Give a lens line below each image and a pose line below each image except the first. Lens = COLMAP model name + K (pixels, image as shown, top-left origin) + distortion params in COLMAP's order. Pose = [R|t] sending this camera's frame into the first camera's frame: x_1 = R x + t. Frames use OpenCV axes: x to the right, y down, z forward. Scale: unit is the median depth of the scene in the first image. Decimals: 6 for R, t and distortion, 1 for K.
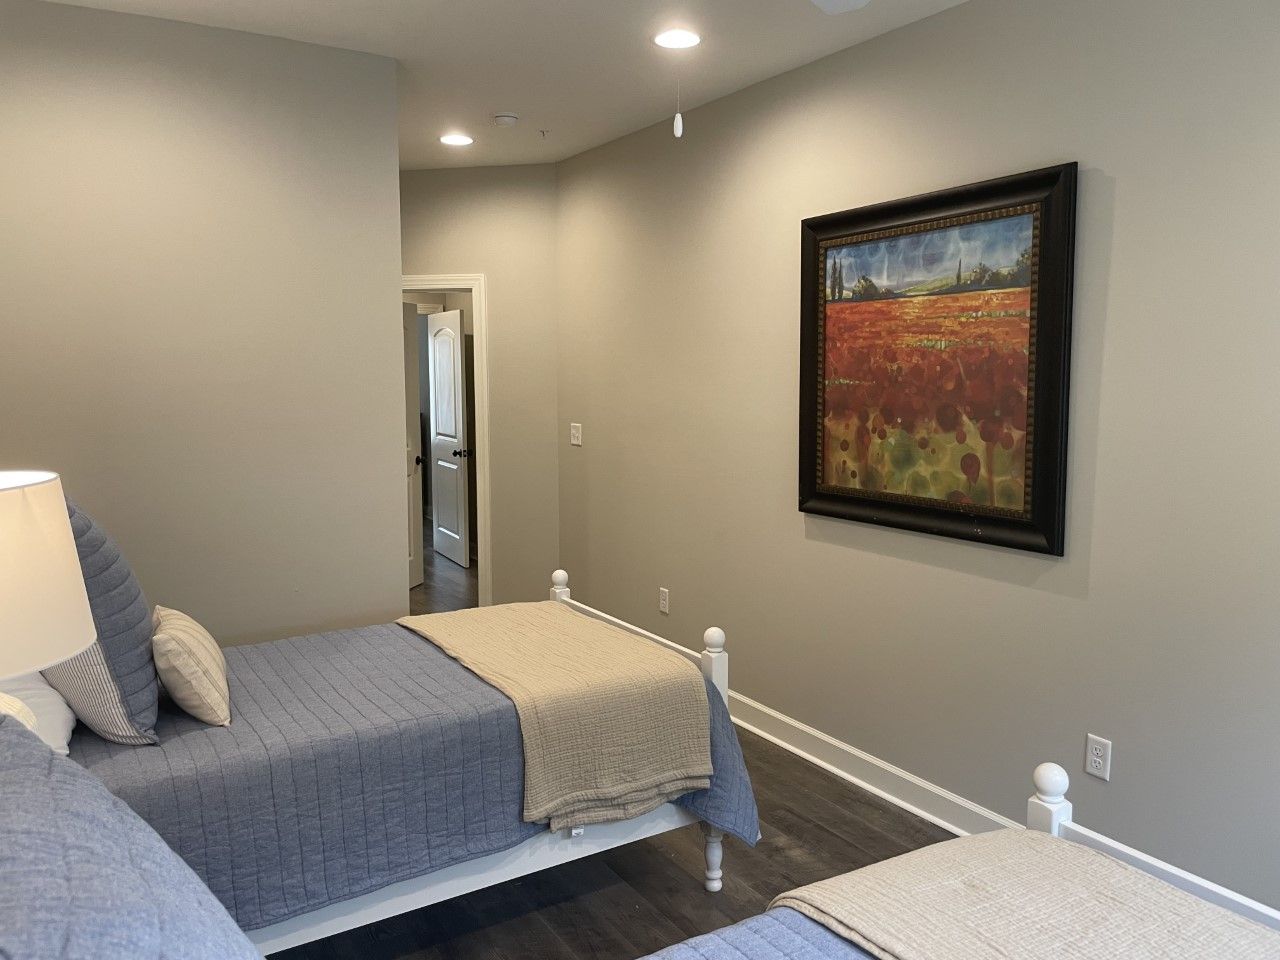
lens RADIAL K [[967.0, 0, 630.5], [0, 967.0, 482.5], [0, 0, 1]] dist [0.043665, -0.077418]
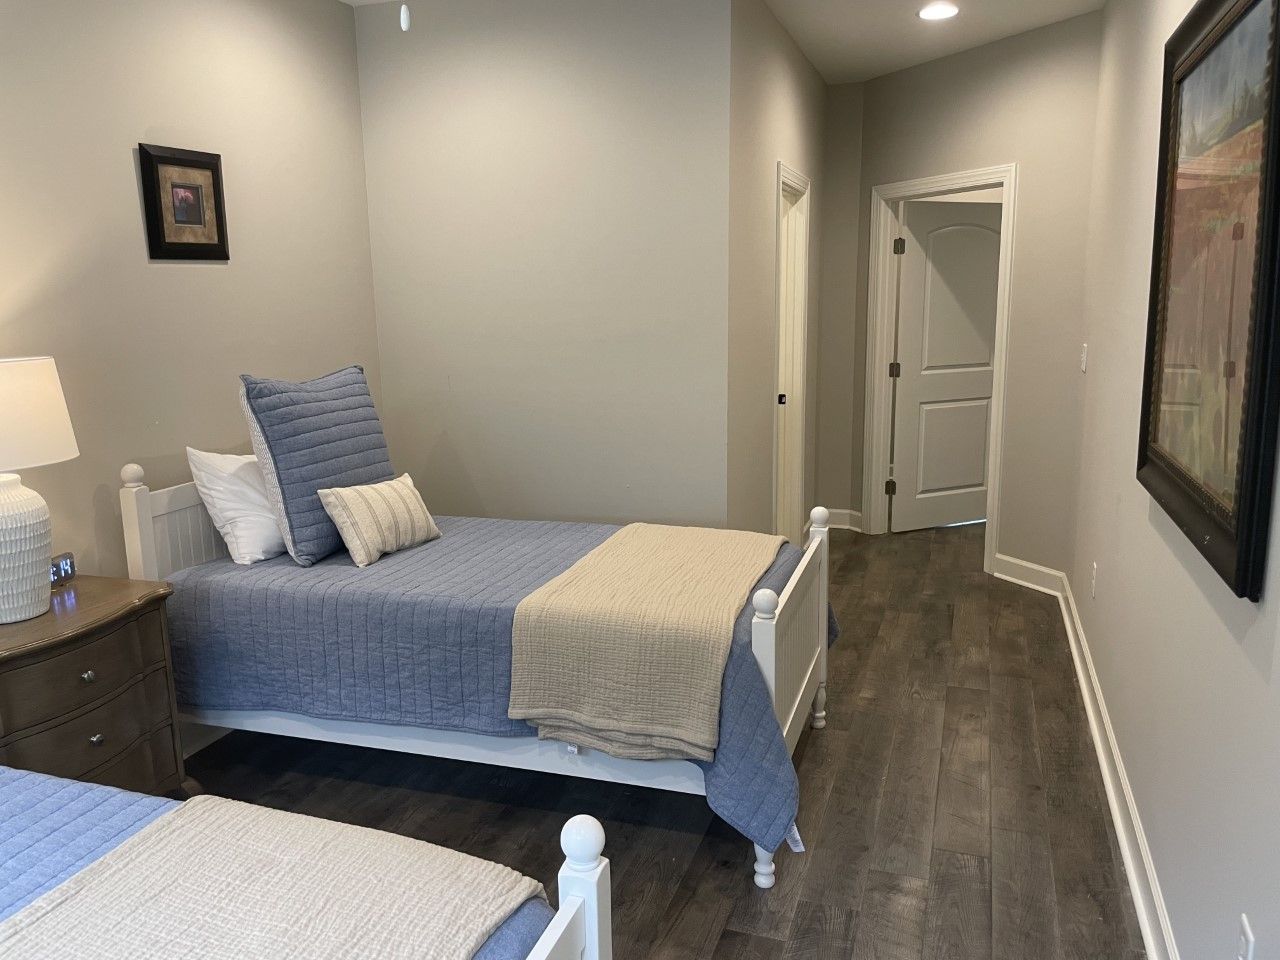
lens RADIAL K [[967.0, 0, 630.5], [0, 967.0, 482.5], [0, 0, 1]] dist [0.043665, -0.077418]
pose [[0.633562, 0.139122, -0.761081, 0.759174], [-0.069451, 0.989956, 0.123145, -0.044536], [0.770568, -0.025162, 0.636861, 0.443847]]
